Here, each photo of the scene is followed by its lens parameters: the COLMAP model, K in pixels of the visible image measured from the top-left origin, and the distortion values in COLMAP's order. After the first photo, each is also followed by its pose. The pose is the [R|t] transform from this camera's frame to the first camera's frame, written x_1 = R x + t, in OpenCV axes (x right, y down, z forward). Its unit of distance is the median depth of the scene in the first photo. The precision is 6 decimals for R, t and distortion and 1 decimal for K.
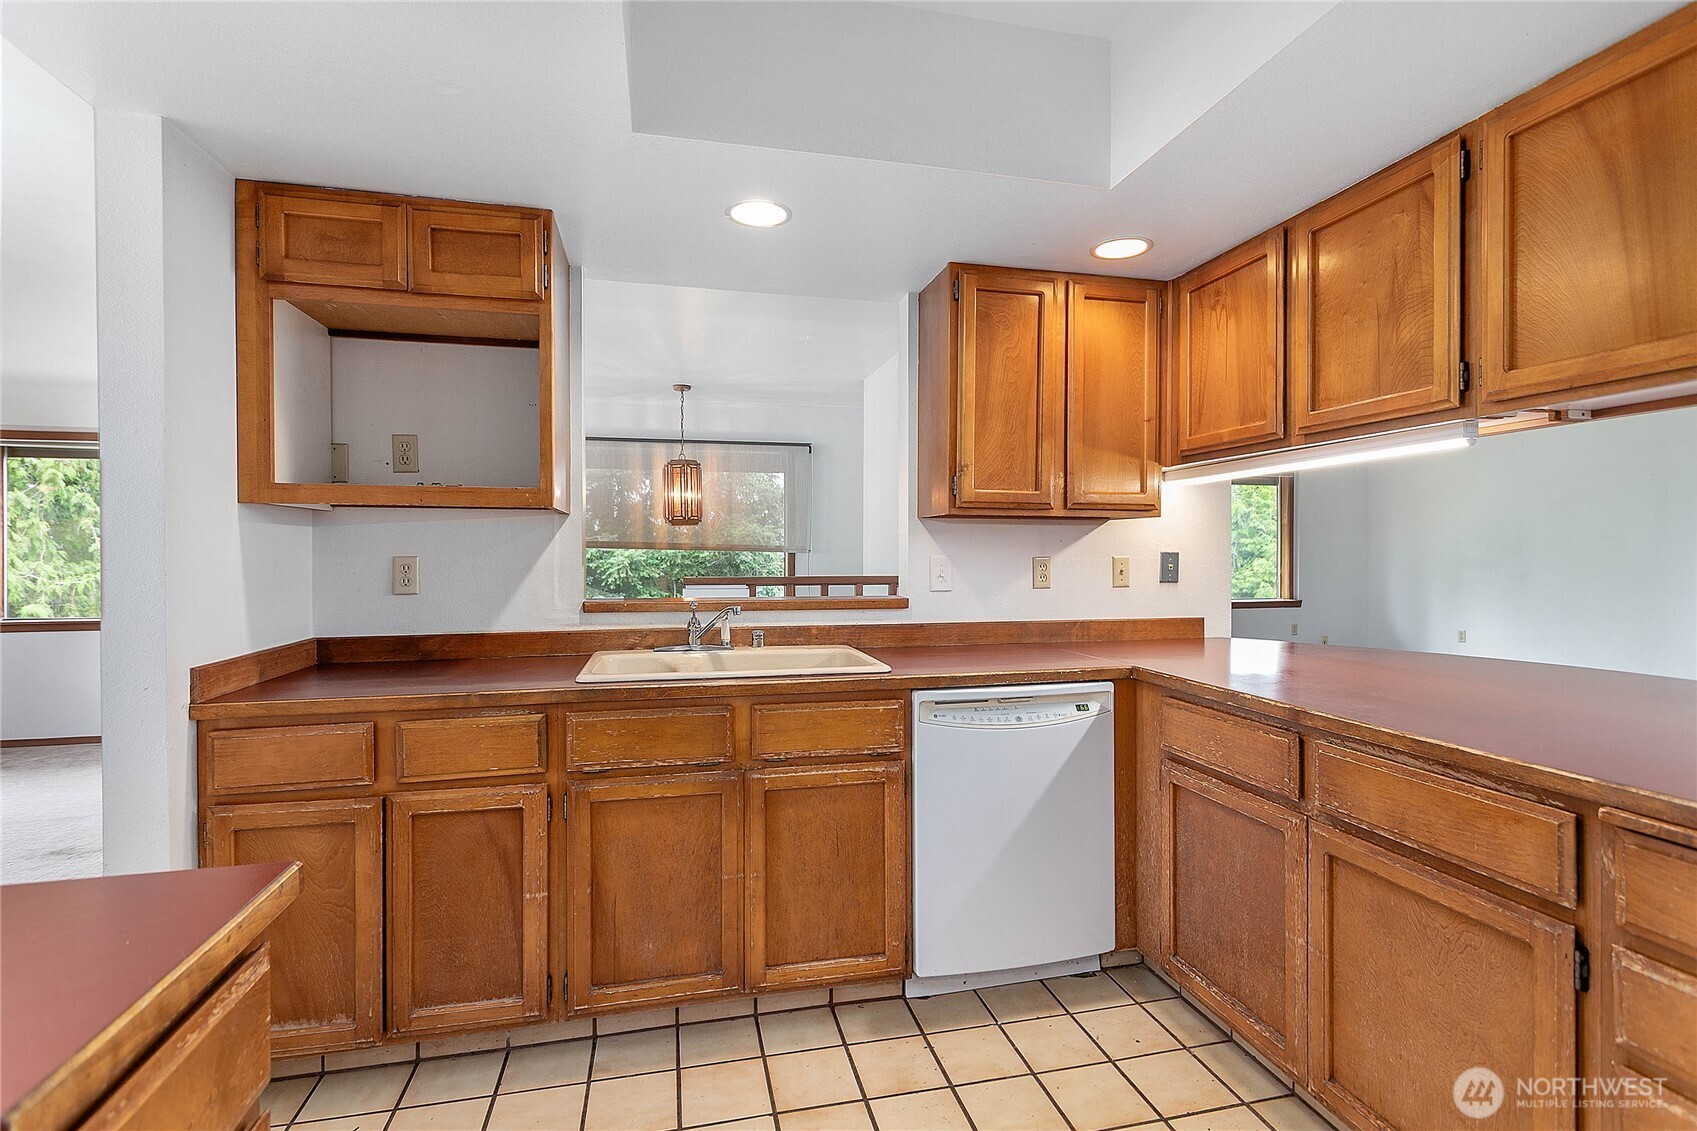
lens RADIAL K [[809.1, 0, 851.3], [0, 809.1, 560.5], [0, 0, 1]] dist [0.005544, 0.000620]
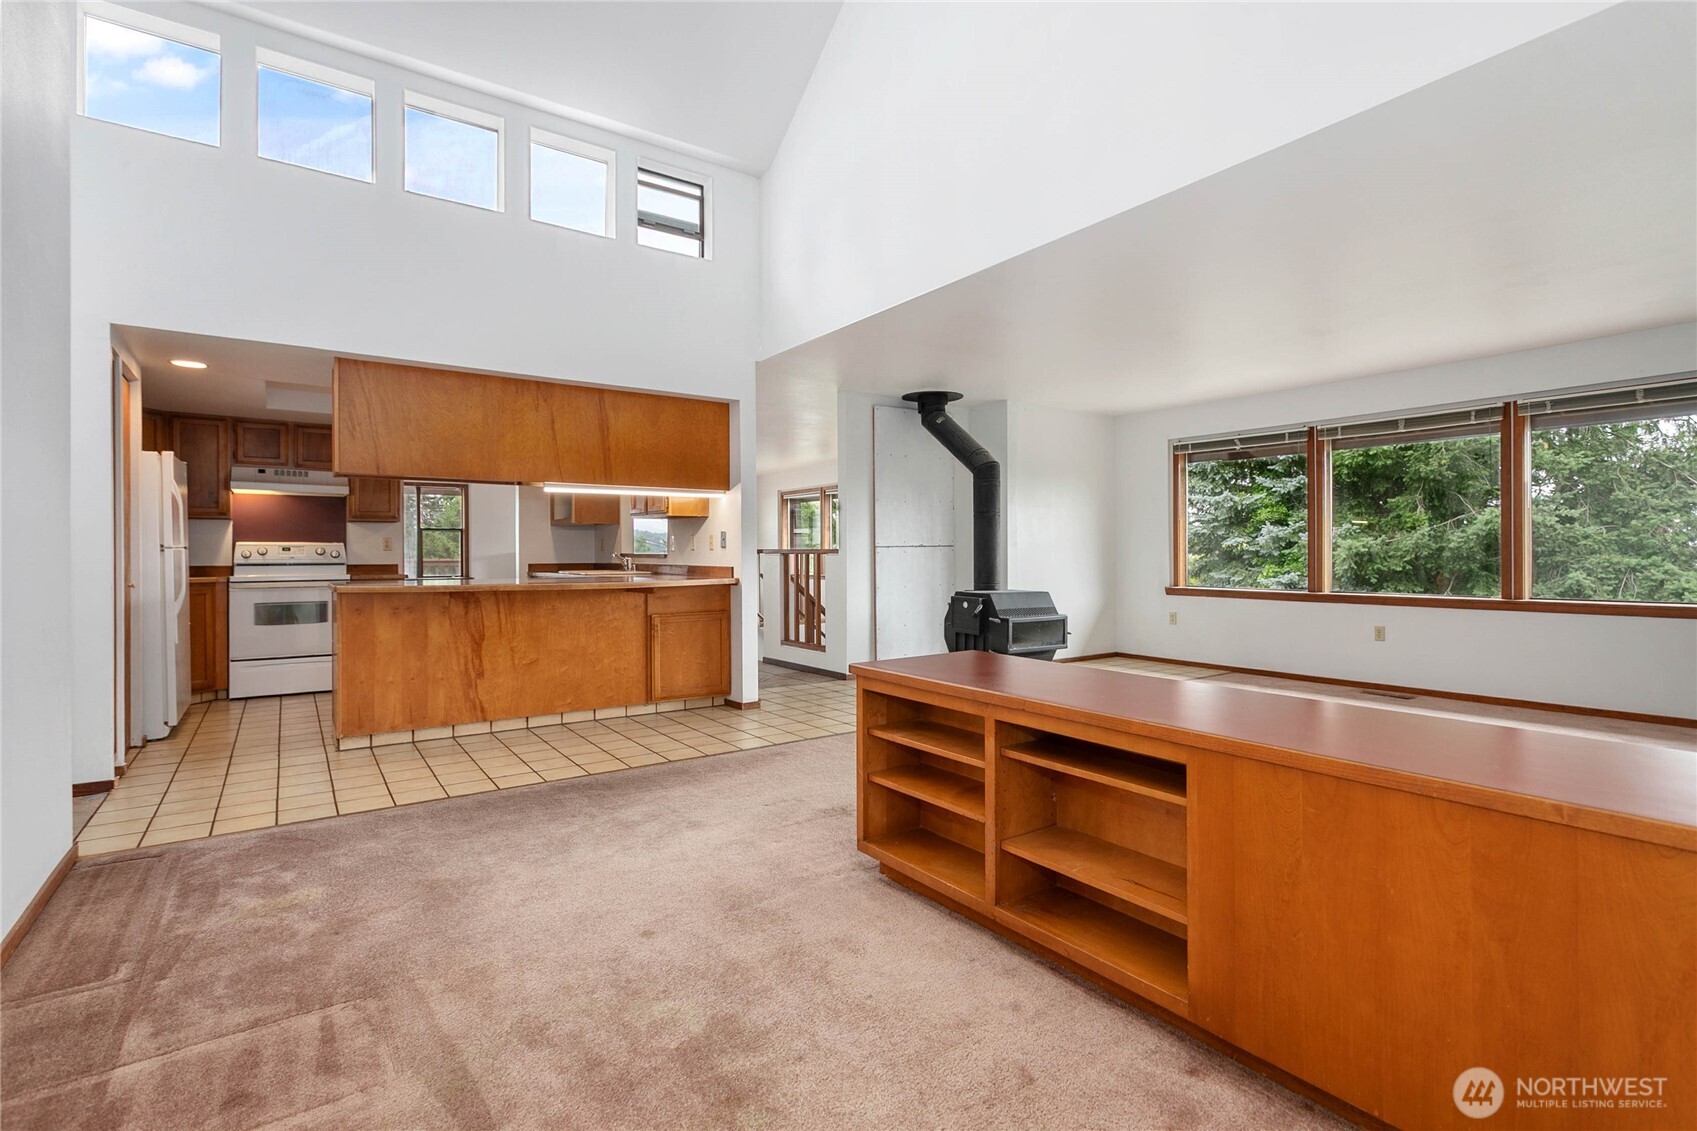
lens RADIAL K [[809.1, 0, 852.8], [0, 809.1, 566.9], [0, 0, 1]] dist [0.005544, 0.000620]
pose [[0.373787, 0.015364, -0.927388, 5.391391], [-0.008066, 0.999879, 0.013314, 0.134335], [0.927480, 0.002504, 0.373865, 1.438035]]
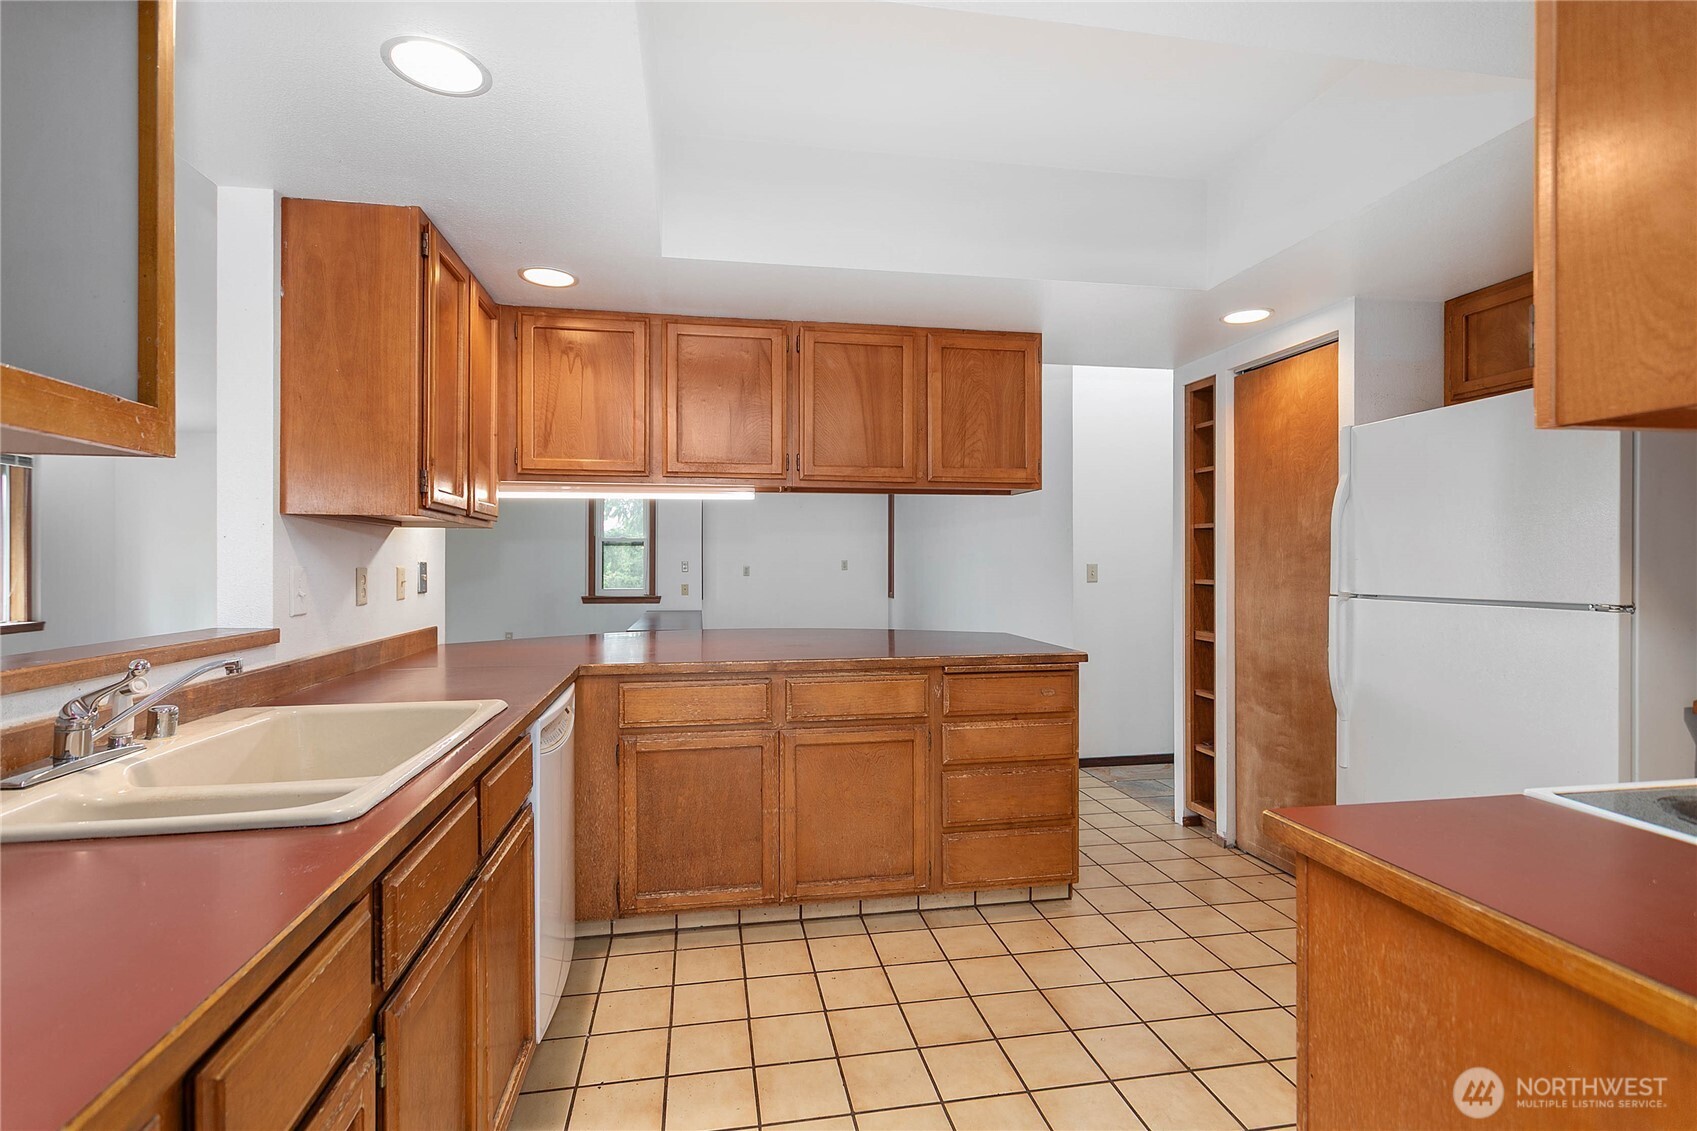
lens RADIAL K [[809.1, 0, 848.6], [0, 809.1, 555.9], [0, 0, 1]] dist [0.005544, 0.000620]
pose [[0.047538, -0.002948, 0.998865, -0.657538], [0.015922, 0.999871, 0.002194, -0.014064], [-0.998742, 0.015800, 0.047579, 0.511680]]
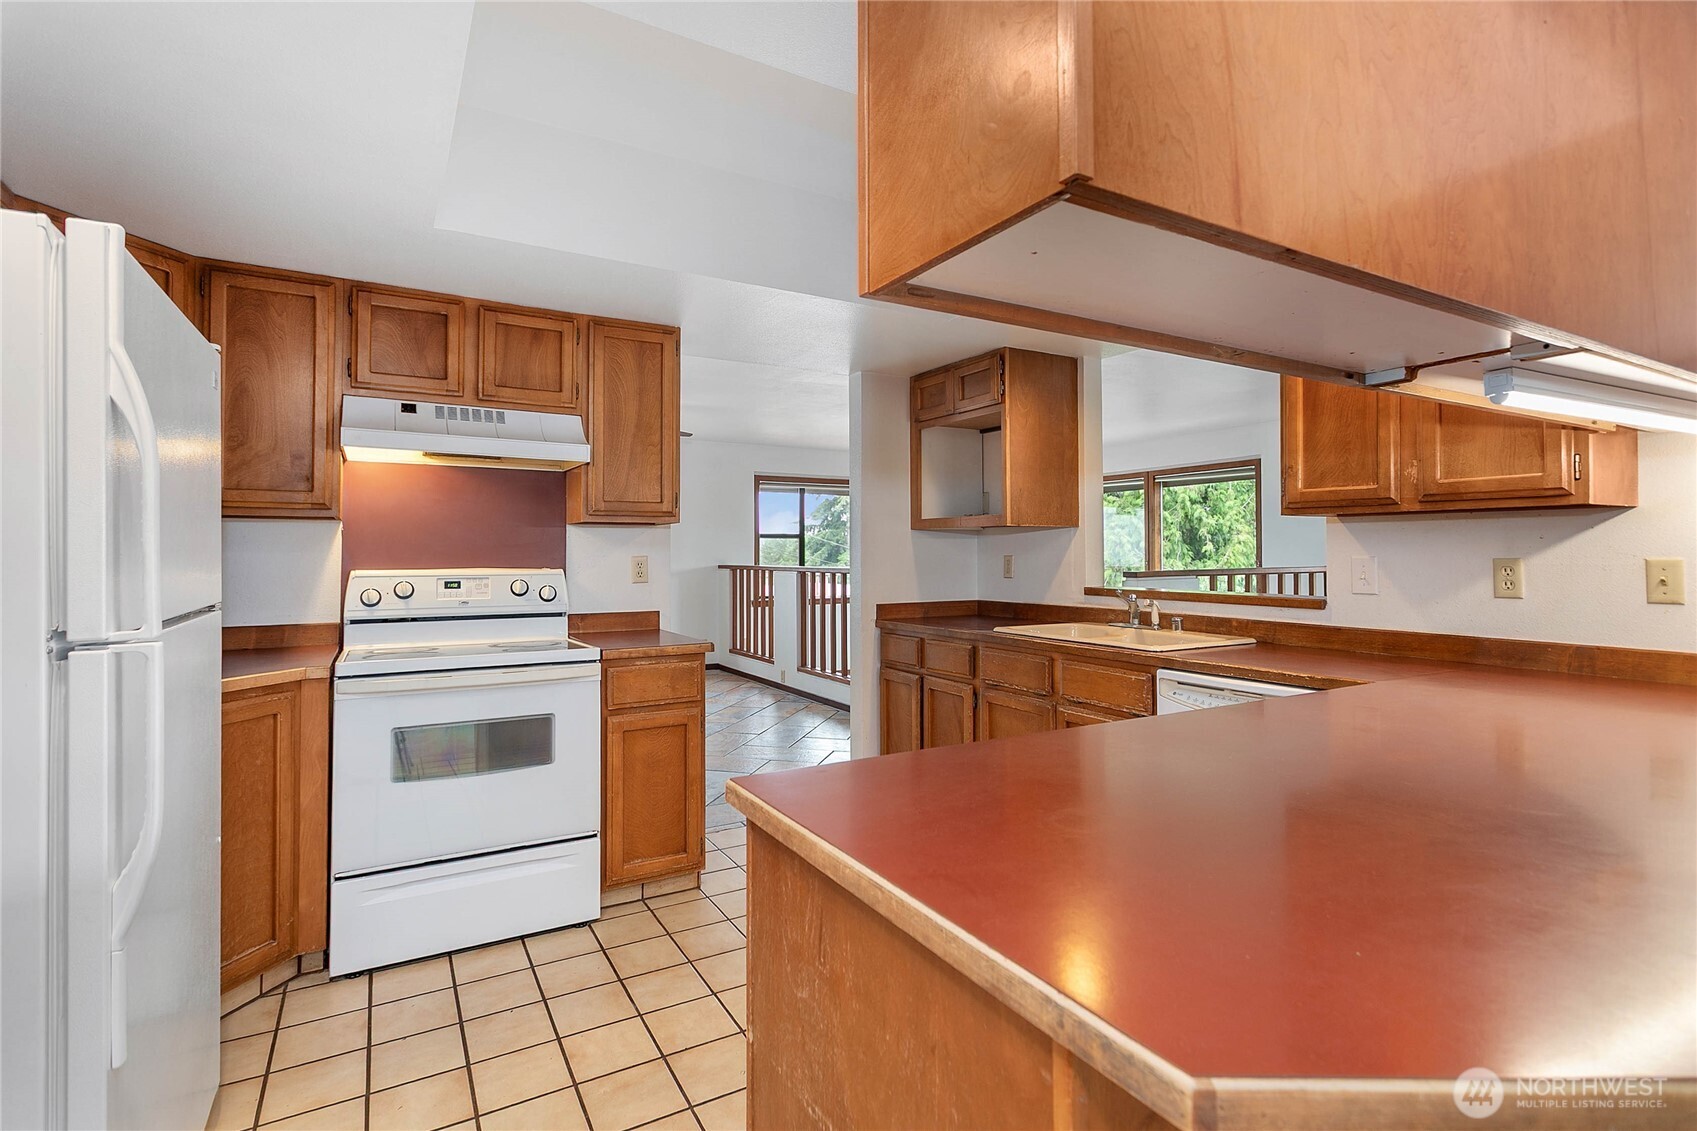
lens RADIAL K [[809.1, 0, 853.4], [0, 809.1, 549.5], [0, 0, 1]] dist [0.005544, 0.000620]
pose [[0.296560, -0.004777, -0.955002, 0.944117], [-0.008075, 0.999939, -0.007510, -0.001827], [0.954980, 0.009939, 0.296503, 0.183155]]
